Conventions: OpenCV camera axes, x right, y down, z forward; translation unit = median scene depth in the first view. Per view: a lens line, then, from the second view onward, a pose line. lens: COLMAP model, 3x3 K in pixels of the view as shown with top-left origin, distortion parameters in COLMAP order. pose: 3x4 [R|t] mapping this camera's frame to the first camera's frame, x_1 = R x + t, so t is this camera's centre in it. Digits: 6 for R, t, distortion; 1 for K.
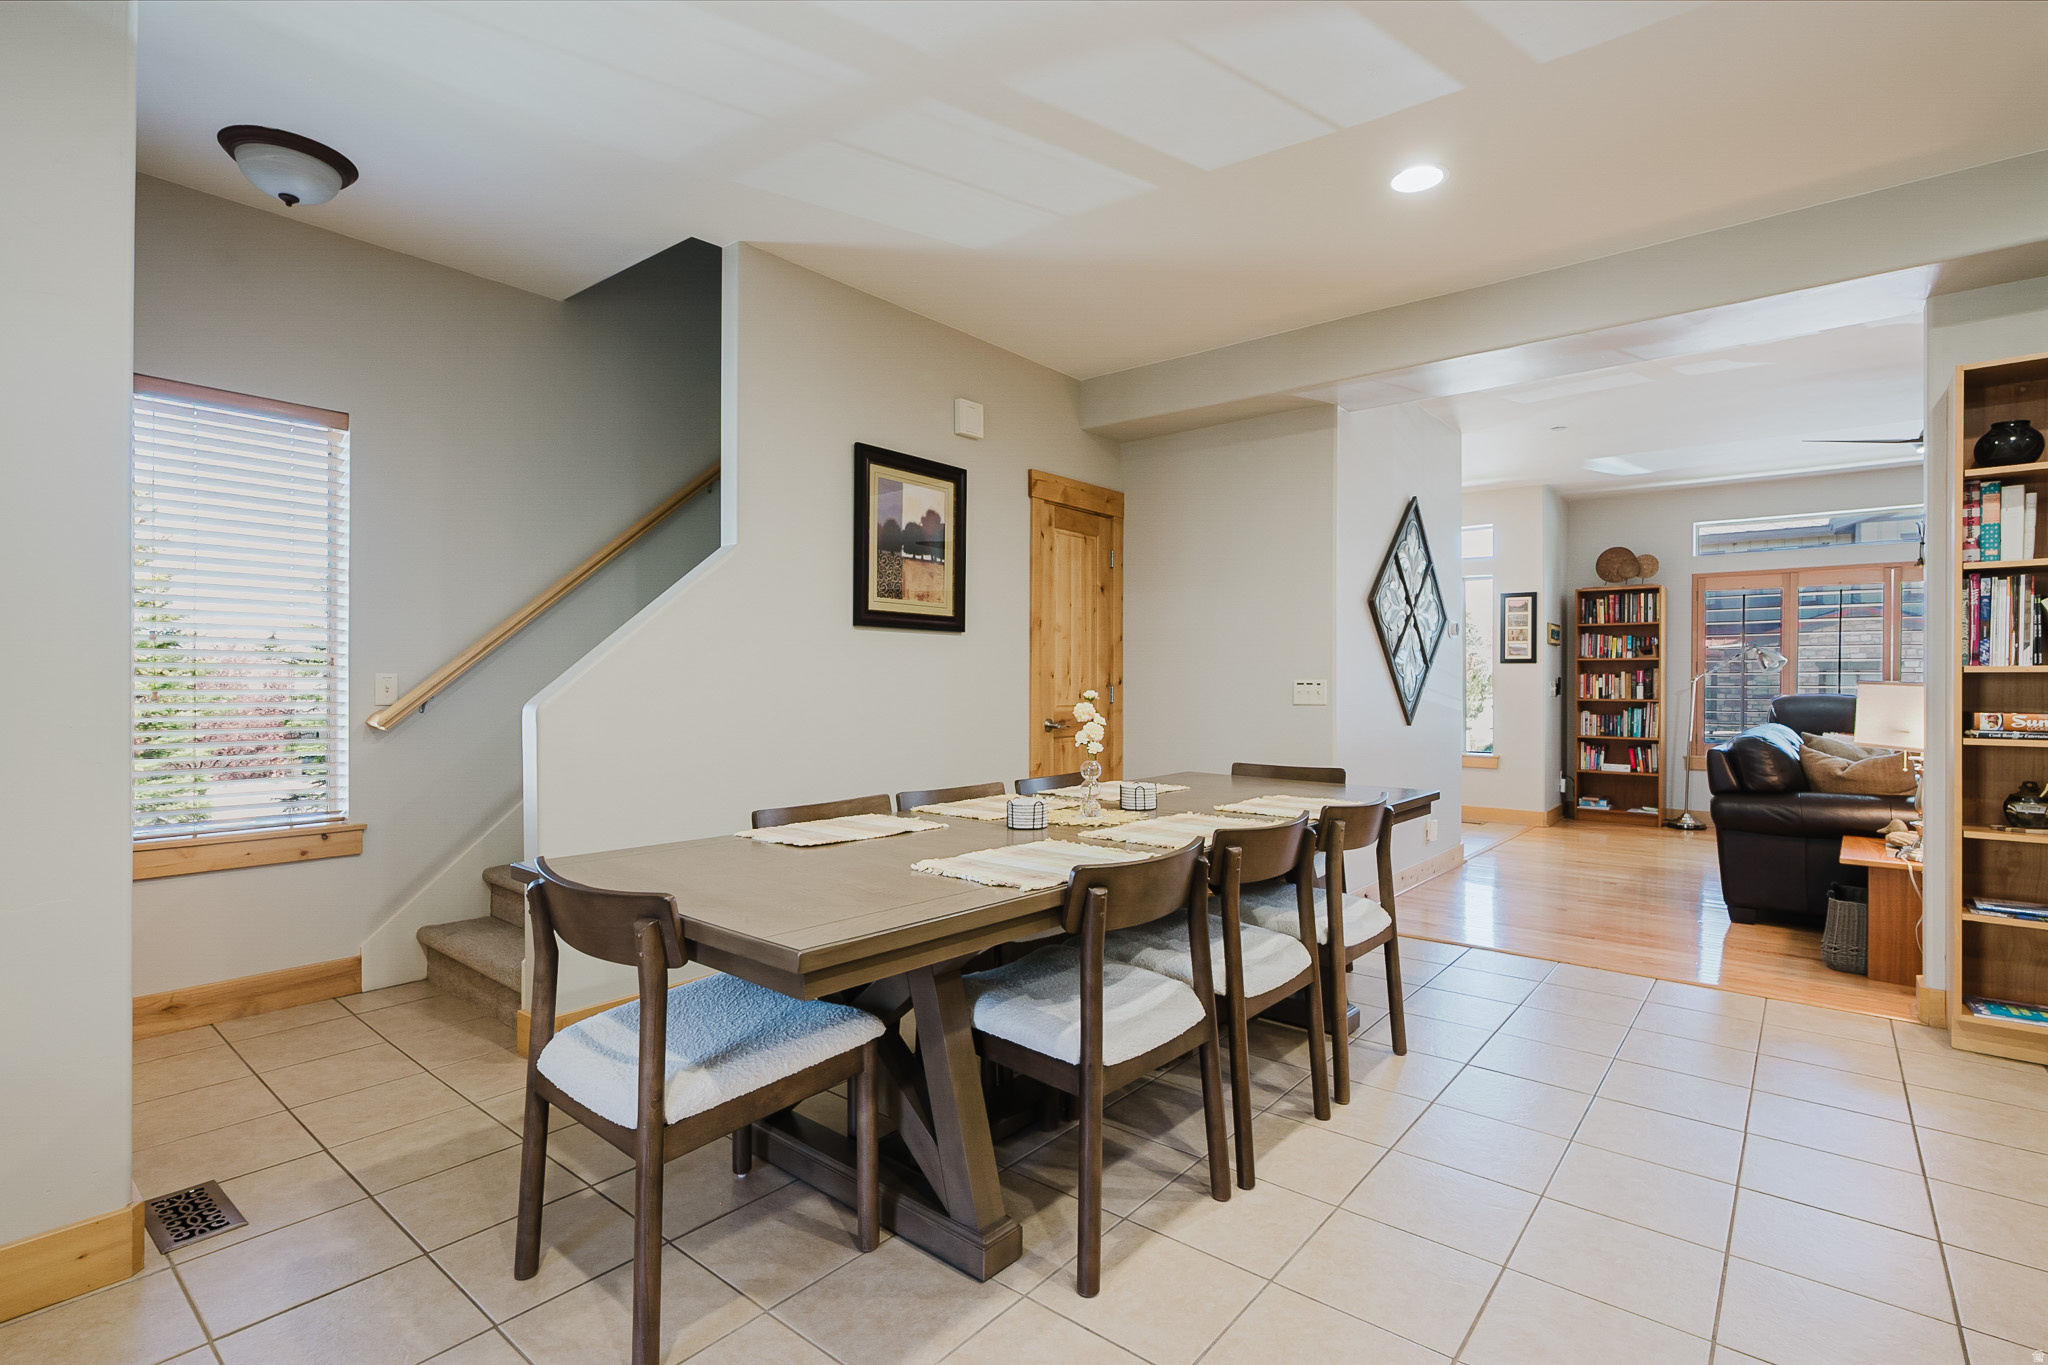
lens RADIAL K [[956.1, 0, 1025.9], [0, 956.1, 686.0], [0, 0, 1]] dist [-0.004221, 0.001221]
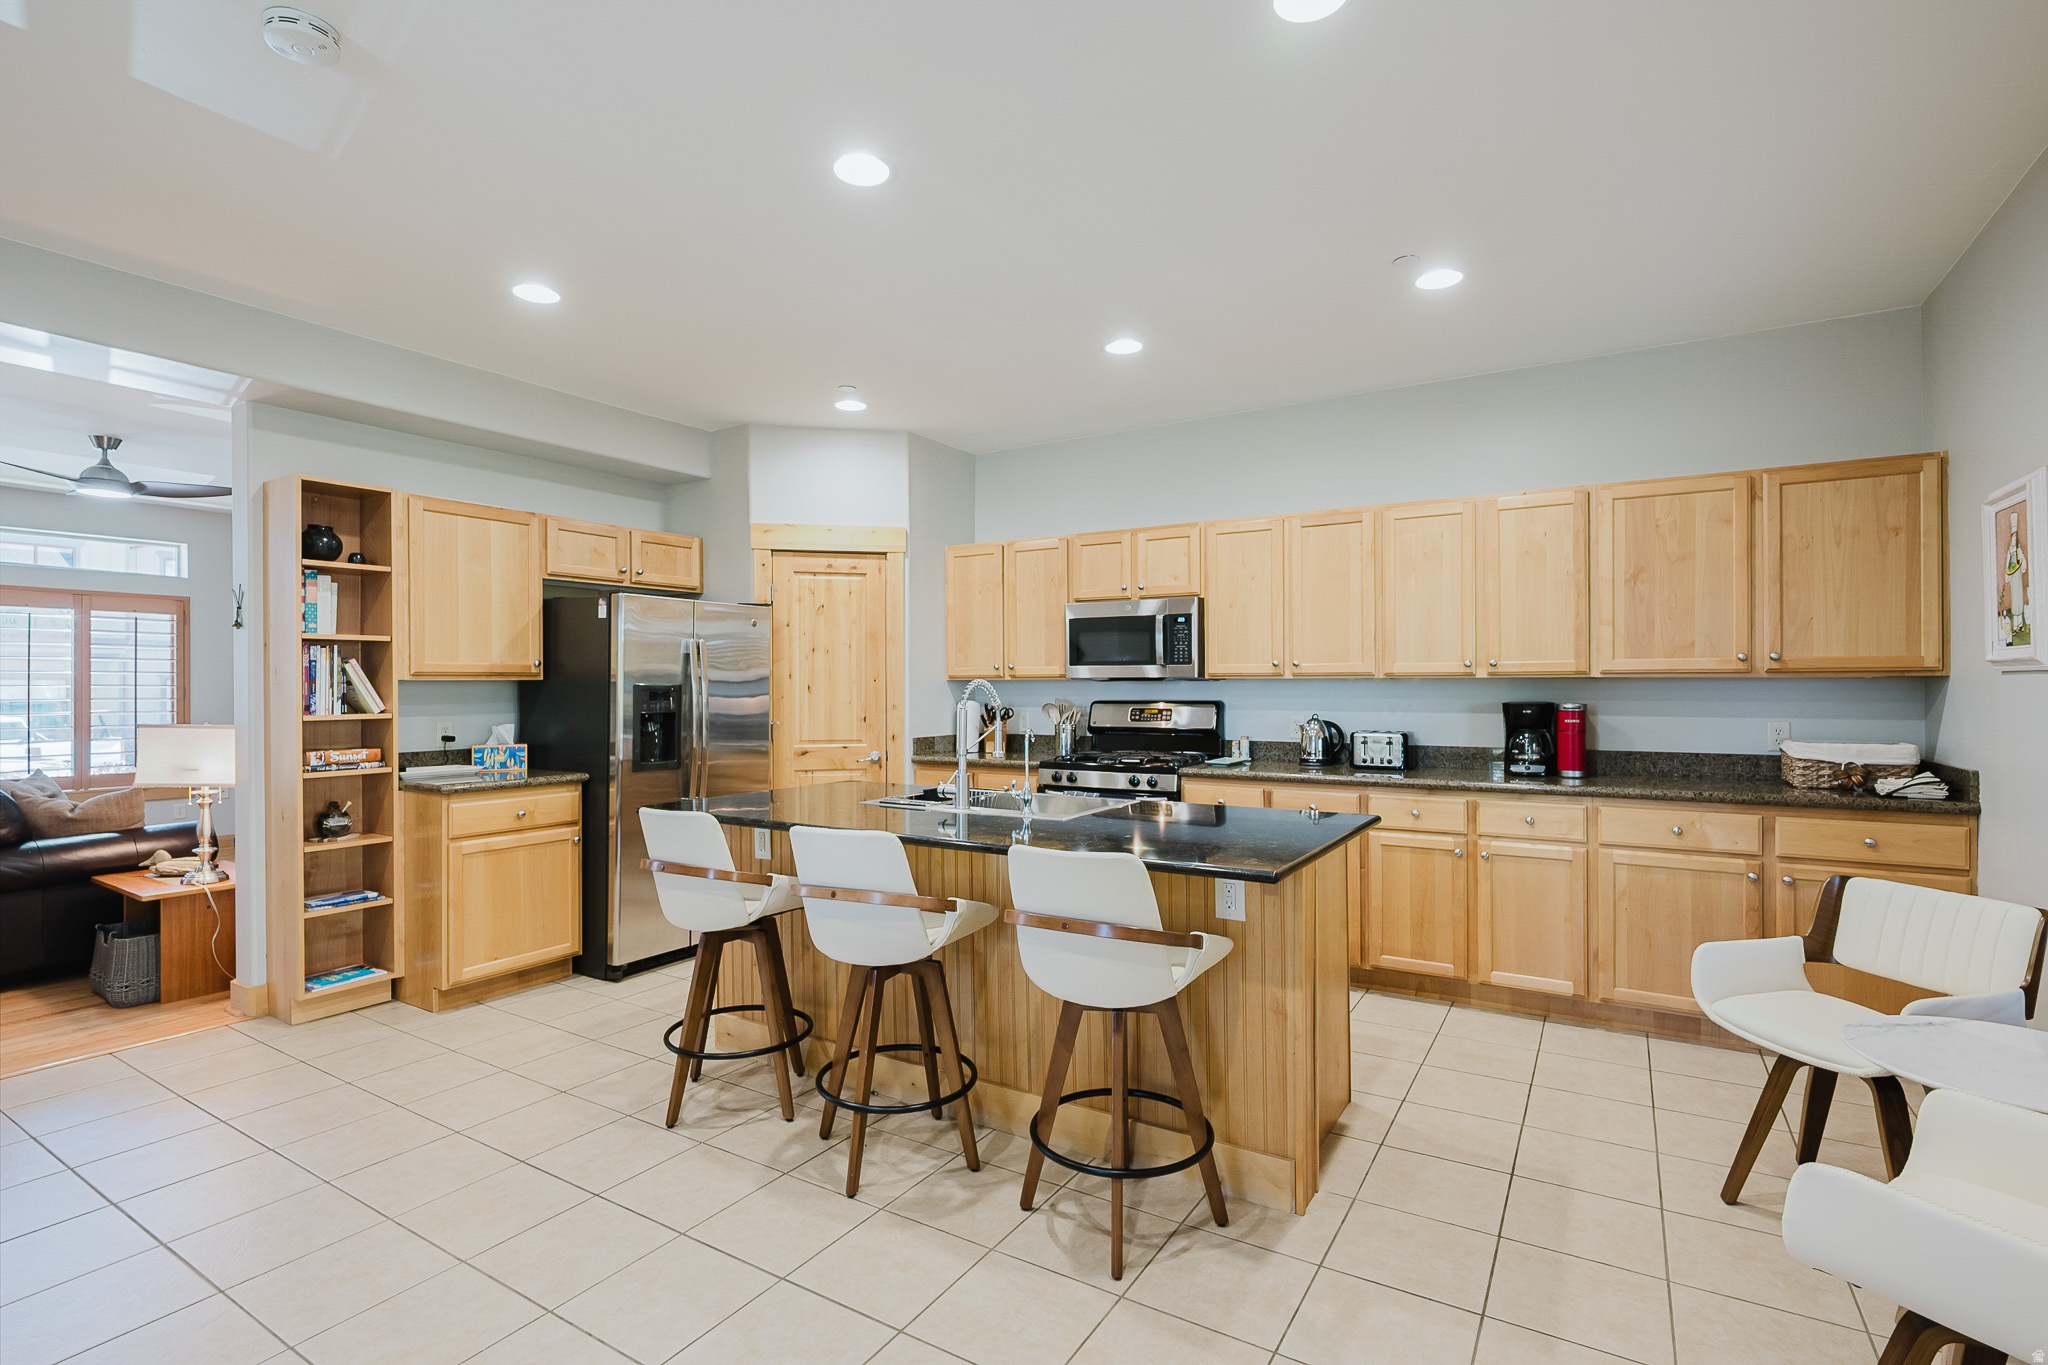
lens RADIAL K [[956.1, 0, 1033.0], [0, 956.1, 686.5], [0, 0, 1]] dist [-0.004221, 0.001221]
pose [[-0.137995, -0.004660, 0.990422, -0.290313], [0.006703, 0.999962, 0.005639, -0.044896], [-0.990410, 0.007417, -0.137959, 0.166344]]
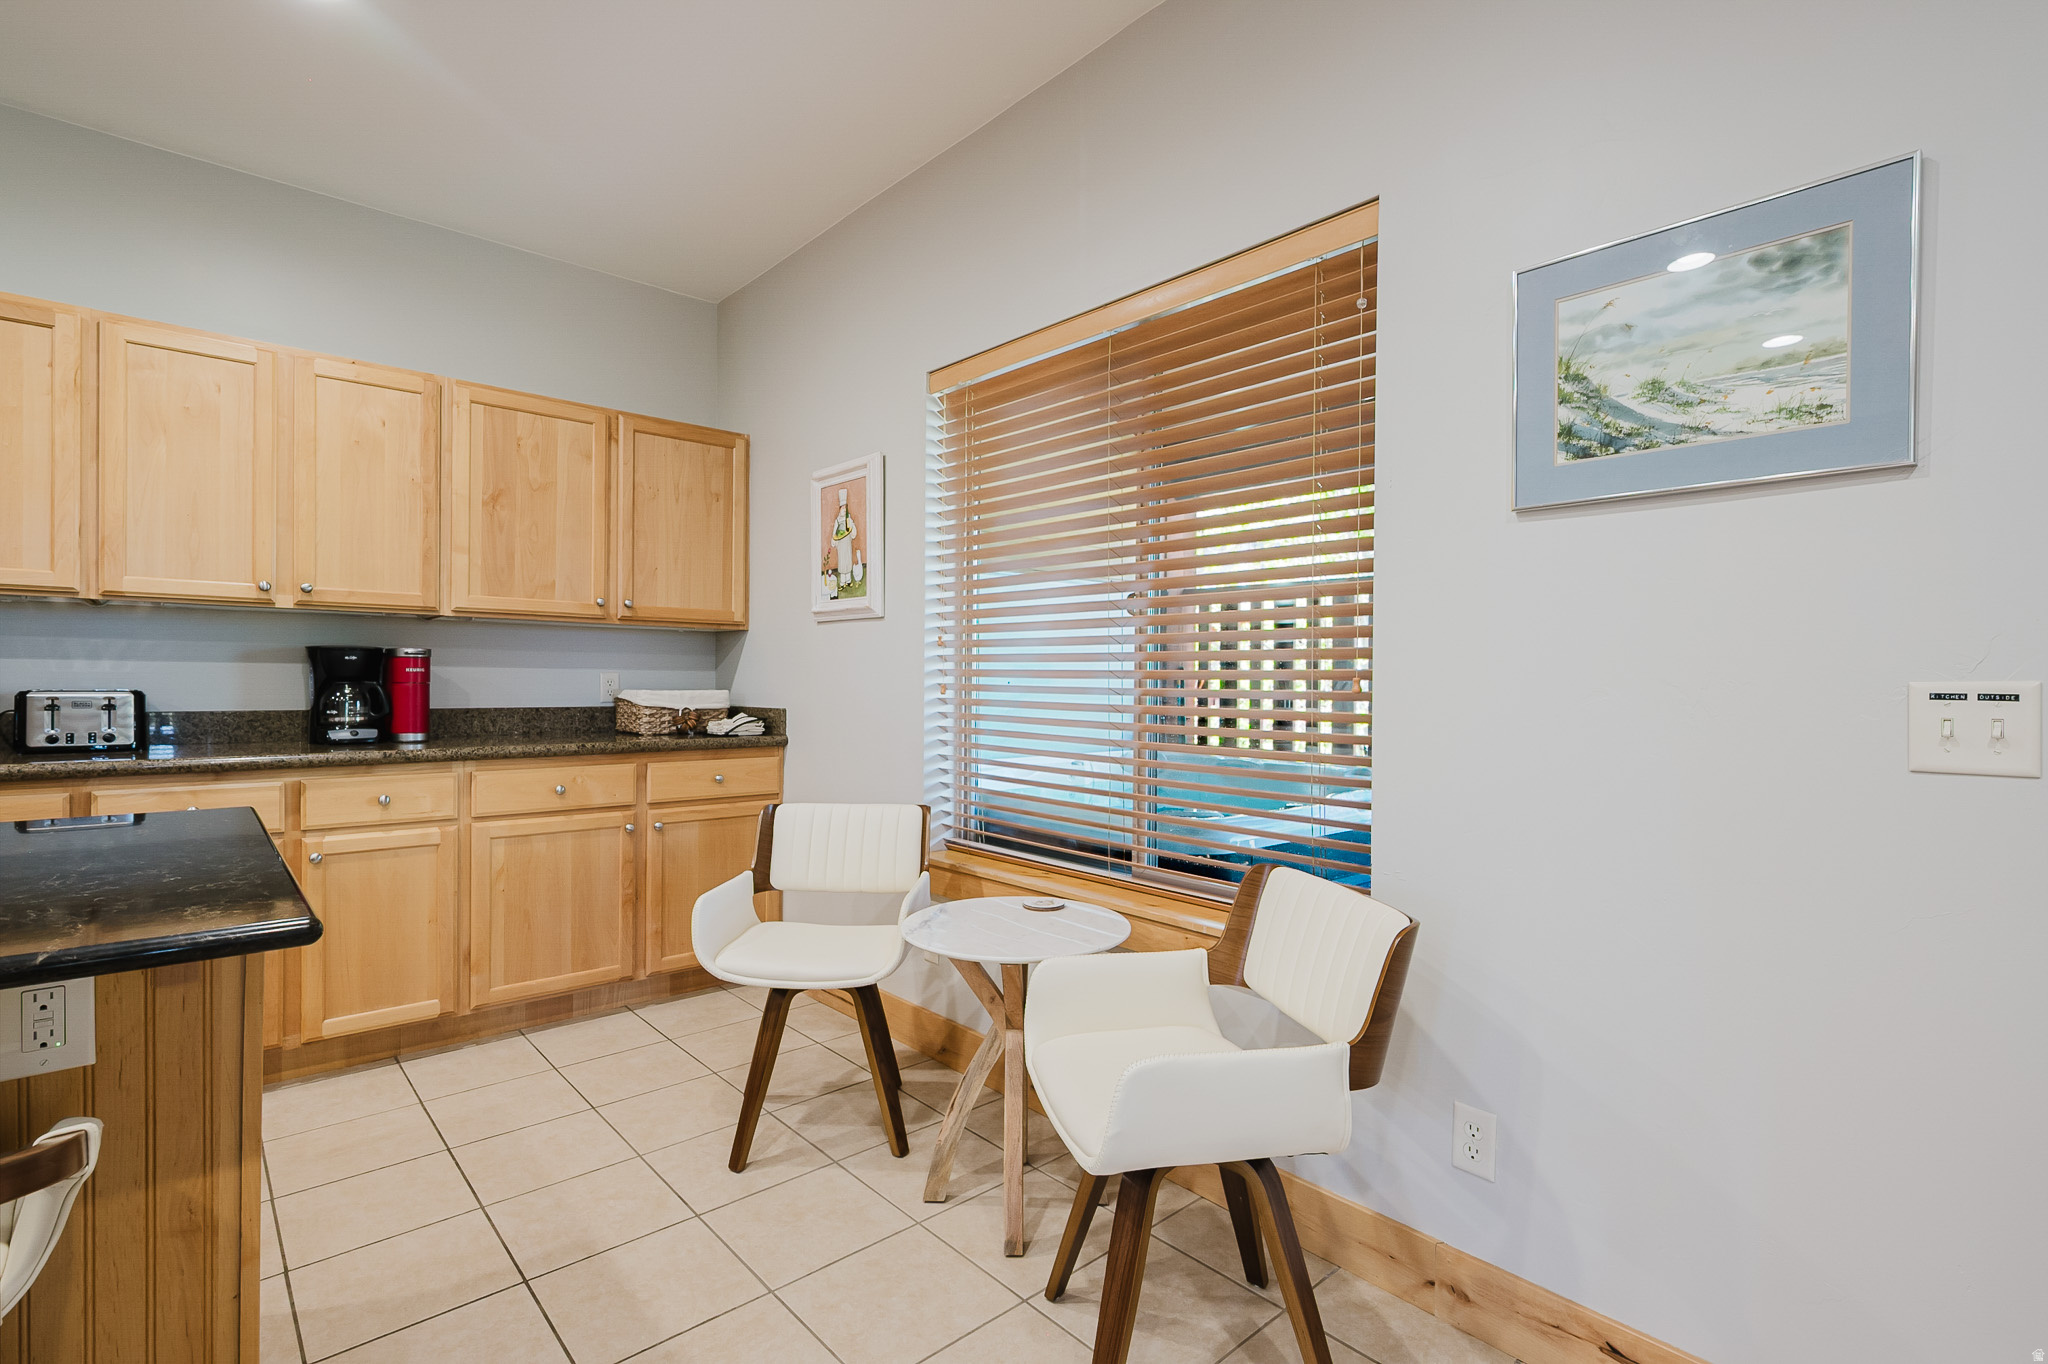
lens RADIAL K [[956.1, 0, 1020.1], [0, 956.1, 683.2], [0, 0, 1]] dist [-0.004221, 0.001221]
pose [[-0.988702, -0.013253, 0.149306, 0.008235], [-0.012110, 0.999890, 0.008565, -0.001550], [-0.149403, 0.006661, -0.988754, 0.173326]]
